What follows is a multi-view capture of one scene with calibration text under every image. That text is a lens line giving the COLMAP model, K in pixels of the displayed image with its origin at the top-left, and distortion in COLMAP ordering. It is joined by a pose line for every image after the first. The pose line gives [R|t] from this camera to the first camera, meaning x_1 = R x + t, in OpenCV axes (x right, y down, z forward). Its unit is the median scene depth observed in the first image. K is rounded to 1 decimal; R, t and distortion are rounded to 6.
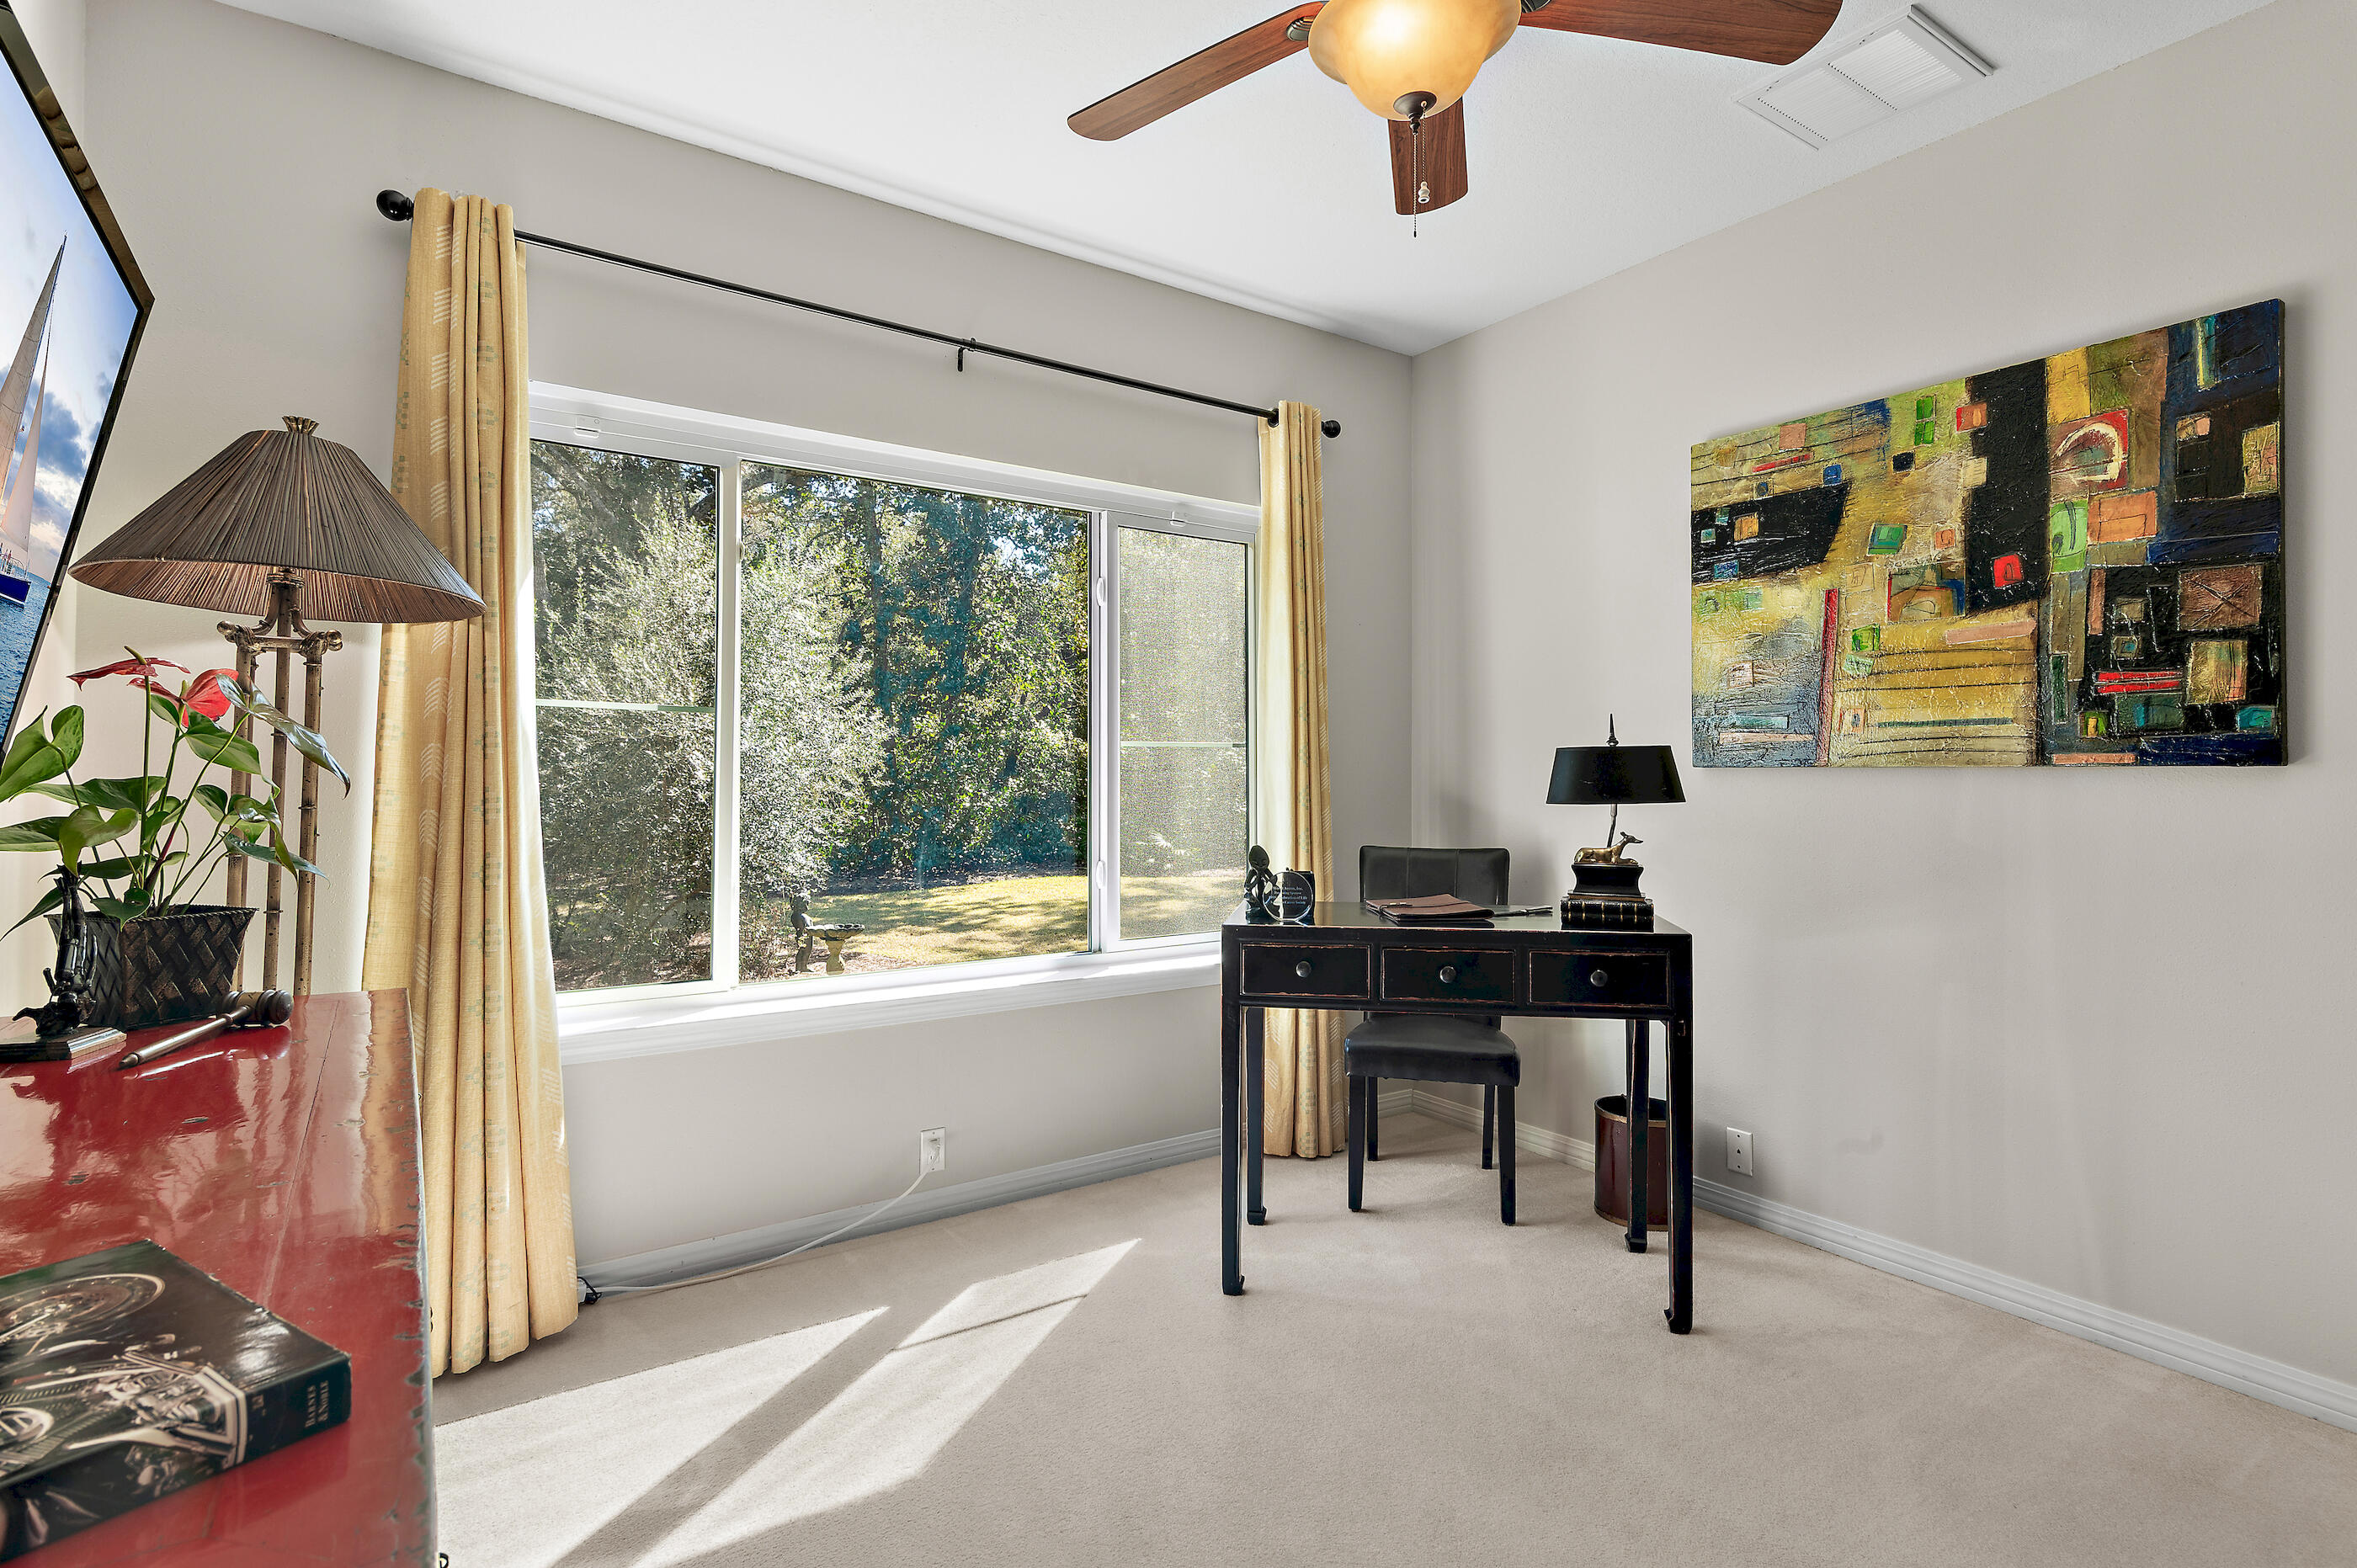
lens RADIAL K [[1157.6, 0, 1184.0], [0, 1157.6, 757.6], [0, 0, 1]] dist [0.001249, -0.000194]
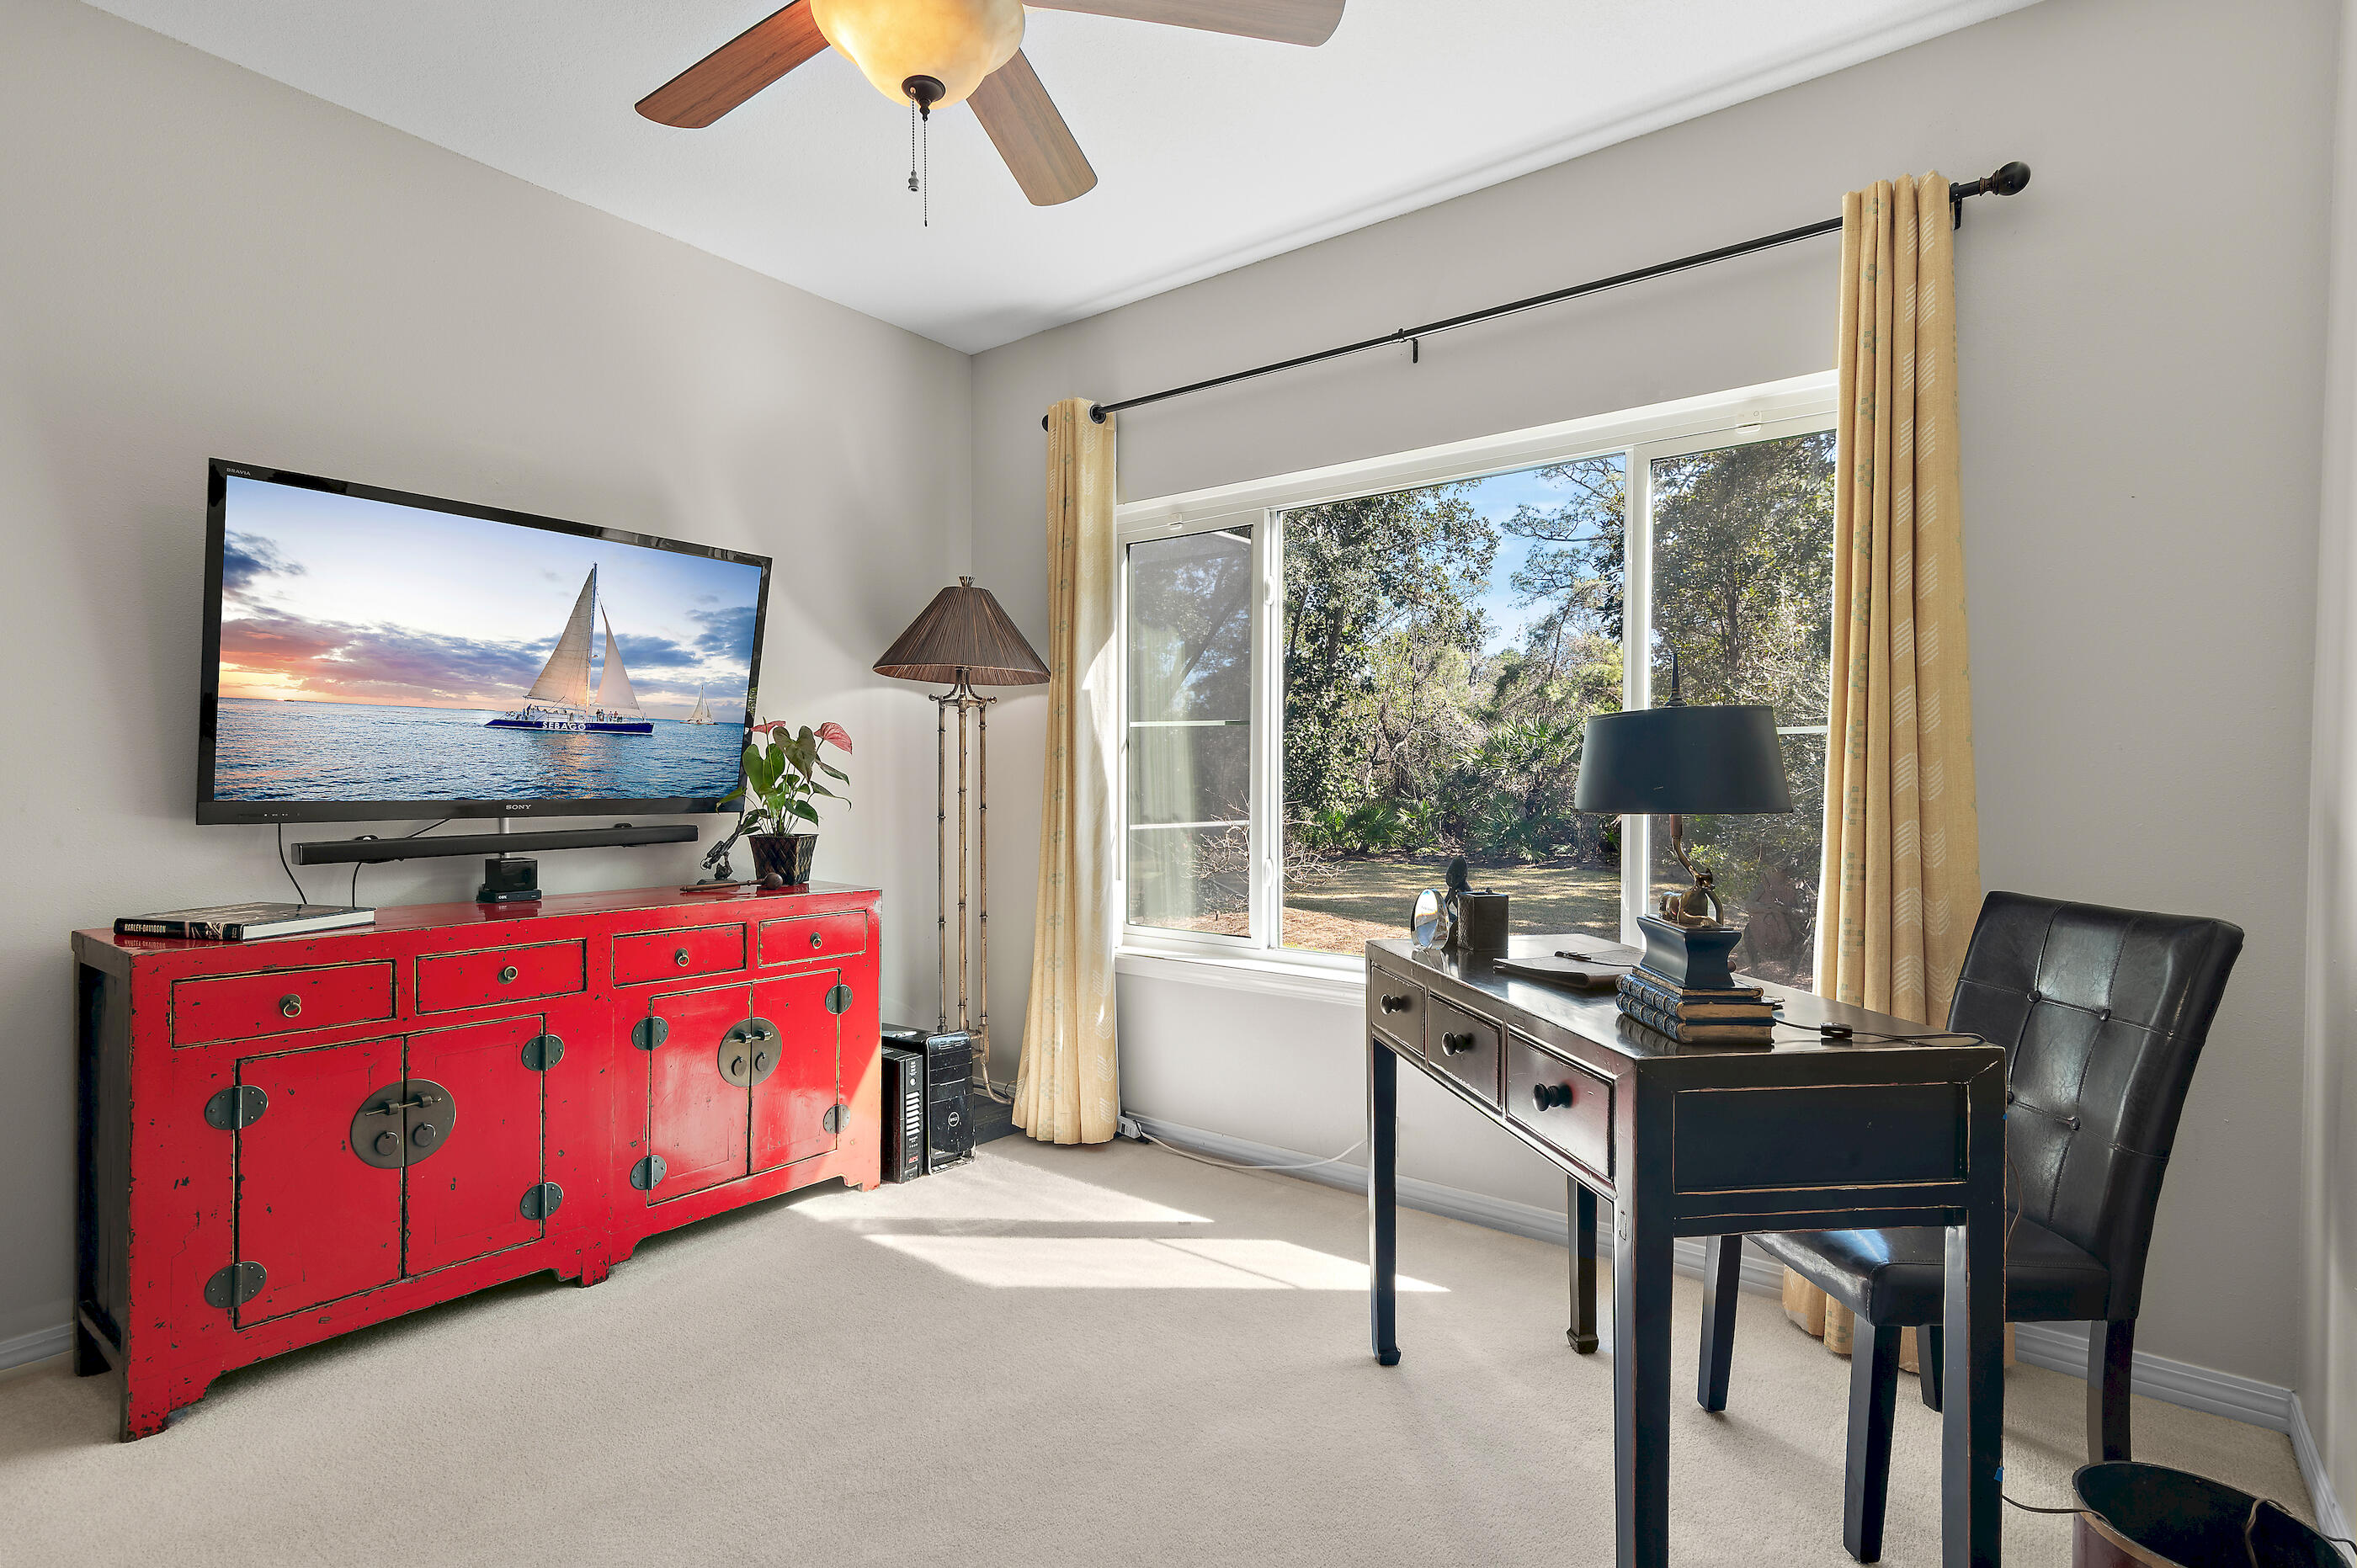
lens RADIAL K [[1188.9, 0, 1178.5], [0, 1188.9, 784.0], [0, 0, 1]] dist [-0.016761, -0.001393]
pose [[0.271814, 0.006667, -0.962327, 0.901377], [0.022080, 0.999670, 0.013163, 0.010394], [0.962096, -0.024826, 0.271577, 0.650792]]
